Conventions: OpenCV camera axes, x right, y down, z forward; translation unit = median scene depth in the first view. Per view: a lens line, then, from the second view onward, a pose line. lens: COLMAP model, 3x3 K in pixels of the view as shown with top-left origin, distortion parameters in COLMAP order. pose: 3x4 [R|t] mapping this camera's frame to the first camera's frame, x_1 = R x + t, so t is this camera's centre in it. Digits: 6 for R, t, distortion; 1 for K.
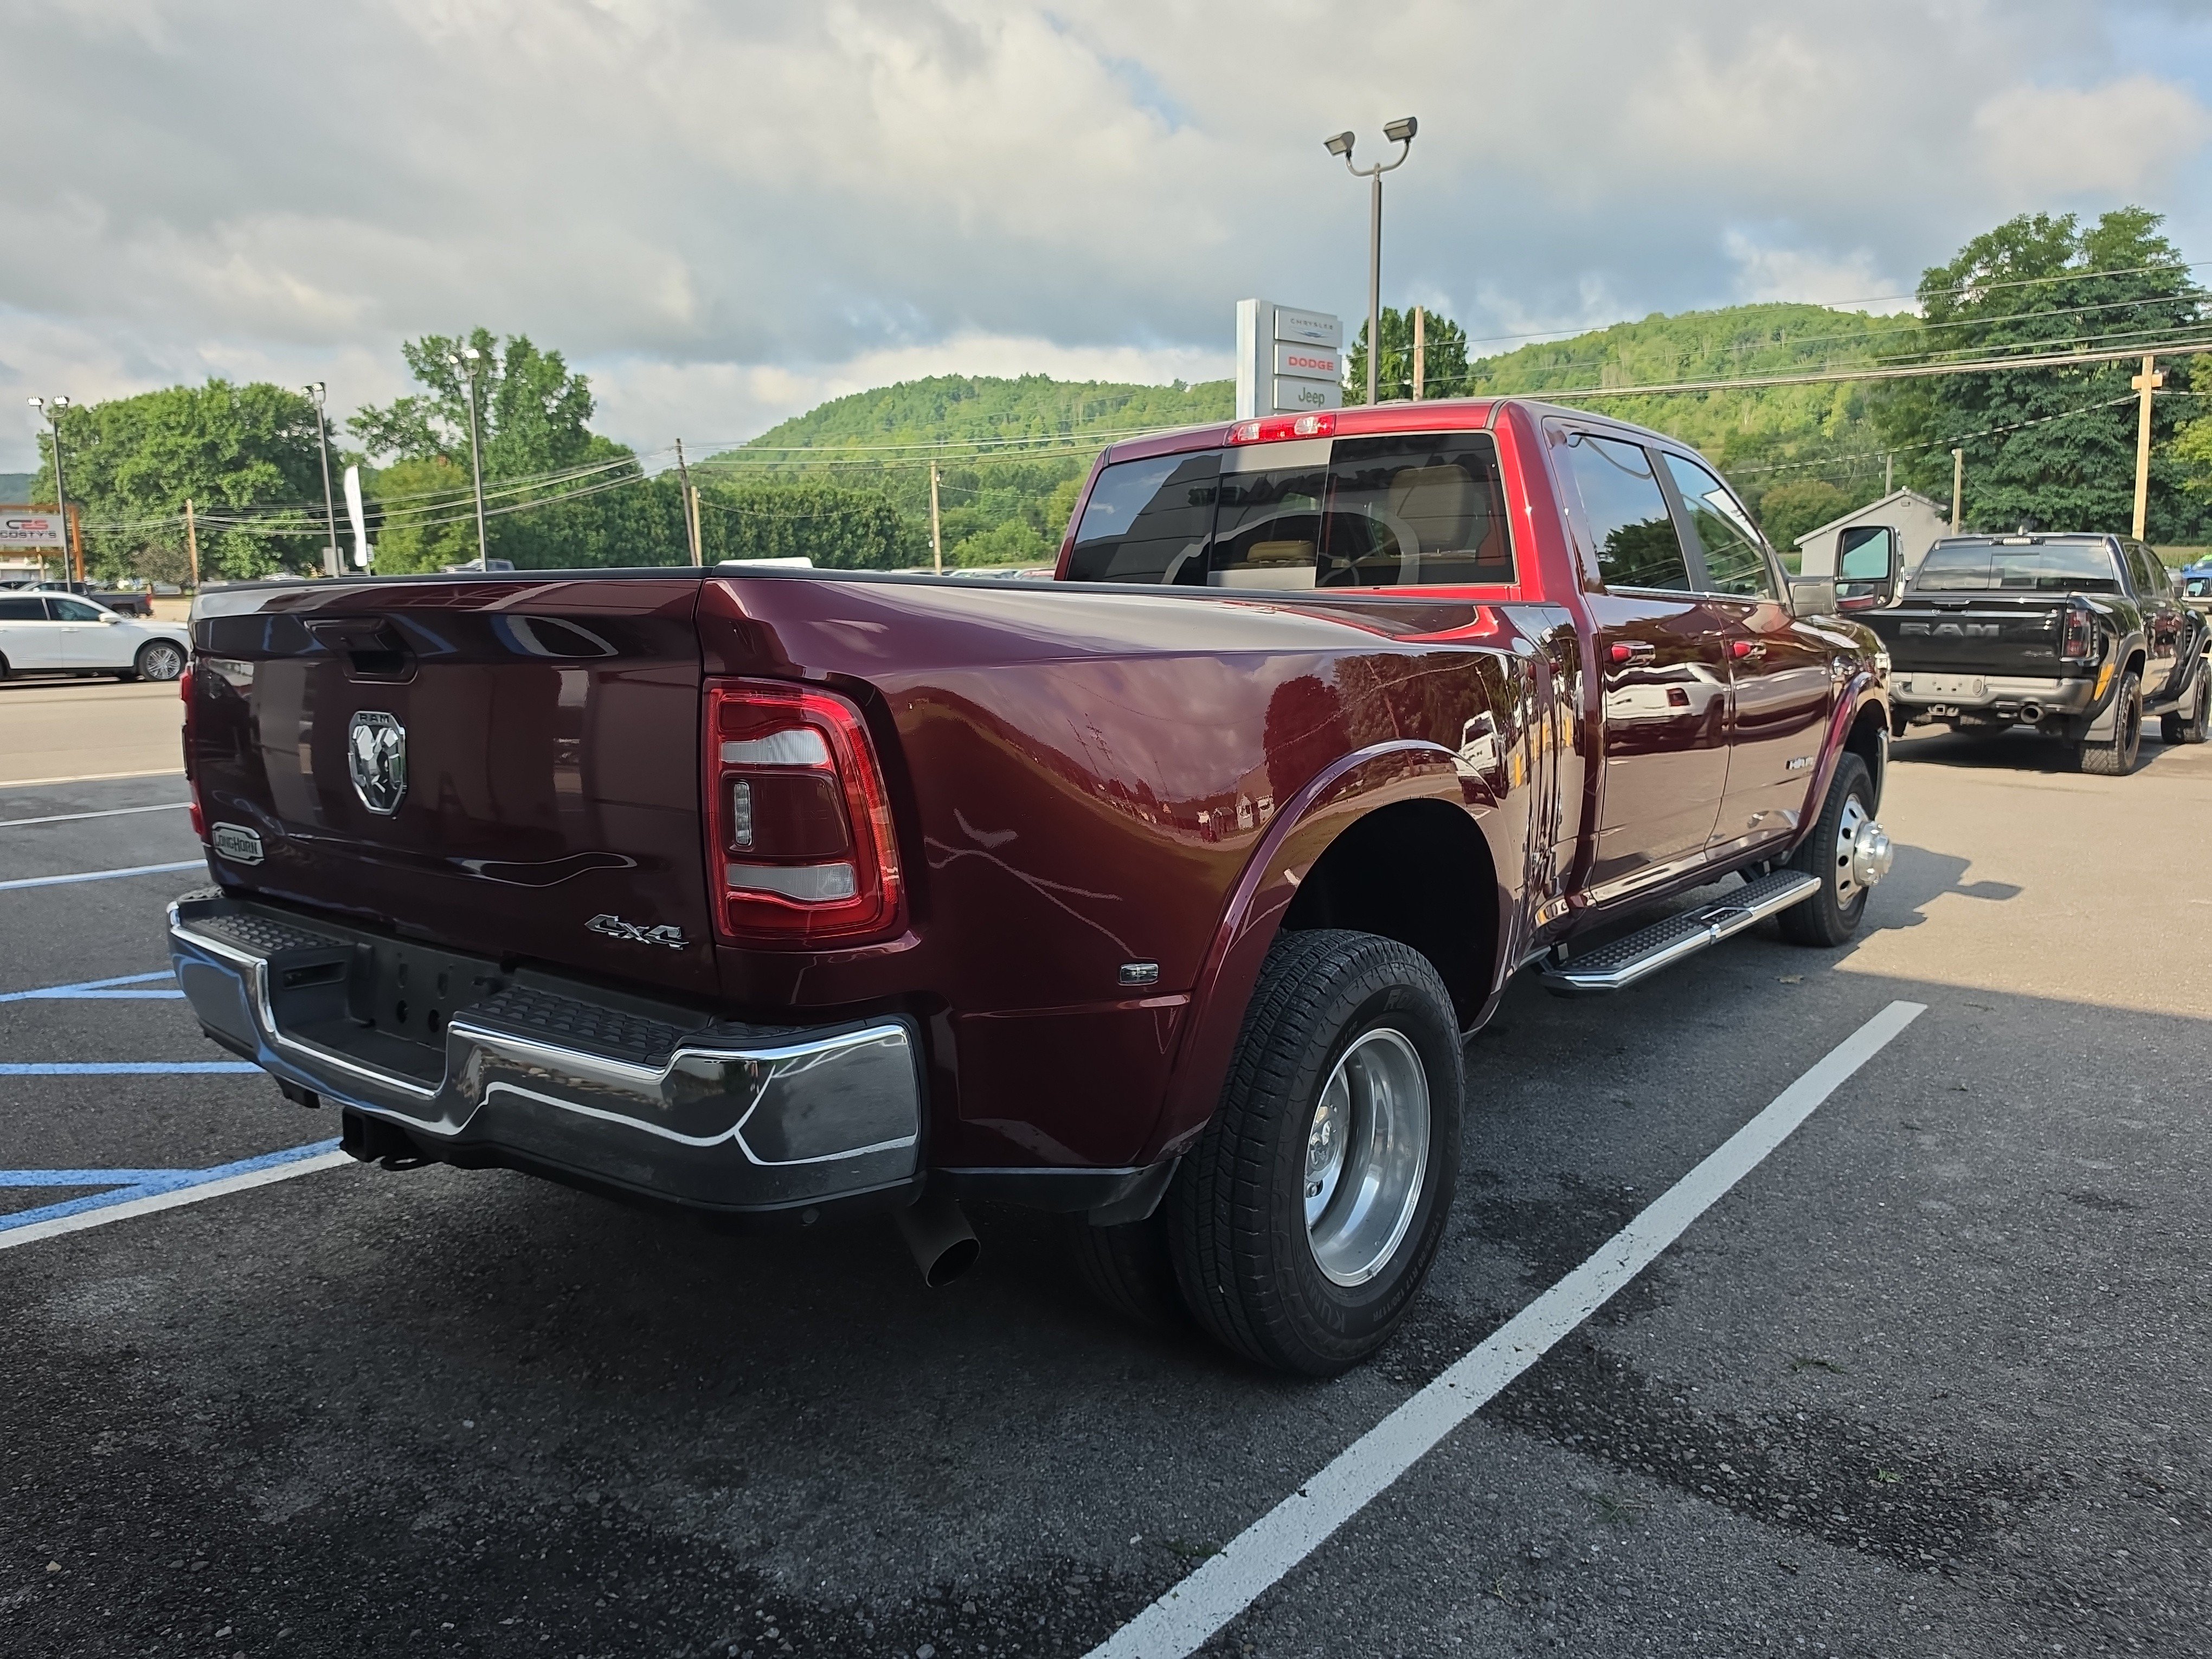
lens RADIAL K [[1595.8, 0, 1085.3], [0, 1595.8, 834.1], [0, 0, 1]] dist [0.037393, -0.036175]
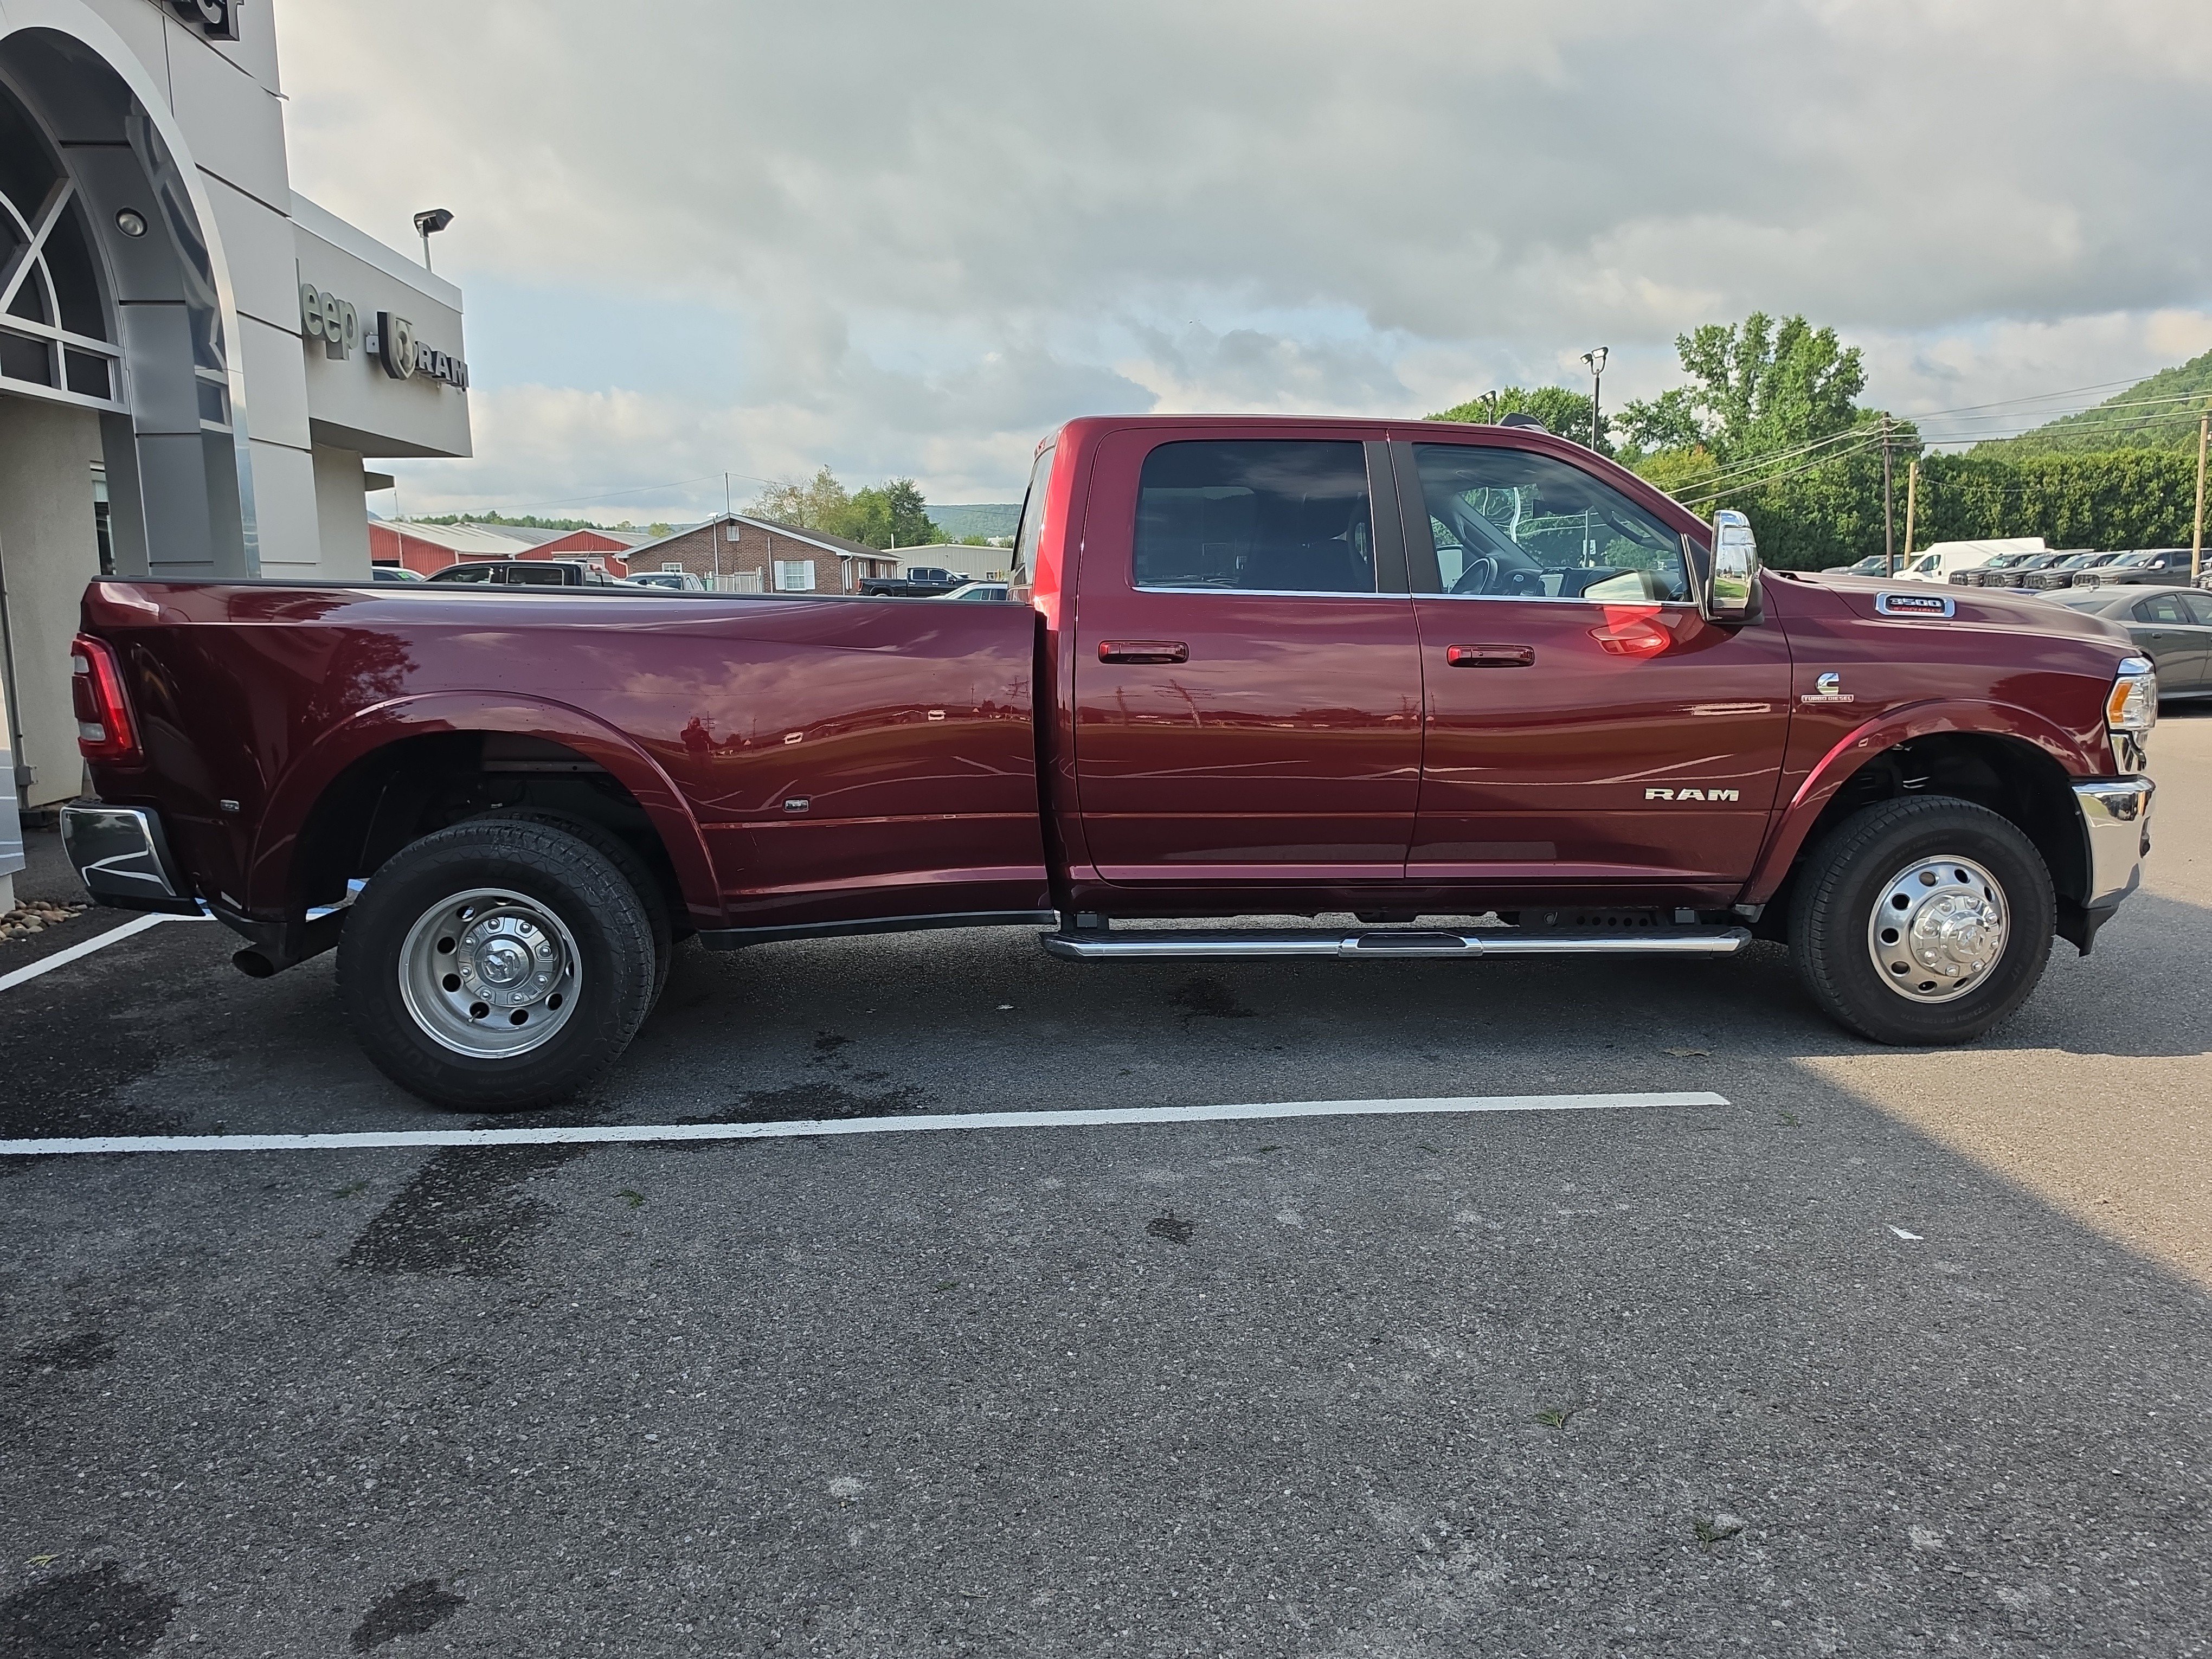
lens RADIAL K [[1595.8, 0, 1085.3], [0, 1595.8, 834.1], [0, 0, 1]] dist [0.037393, -0.036175]
pose [[0.681371, 0.117223, -0.722490, 0.099312], [-0.110544, 0.992250, 0.056738, -0.004277], [0.723542, 0.041207, 0.689049, 0.023339]]
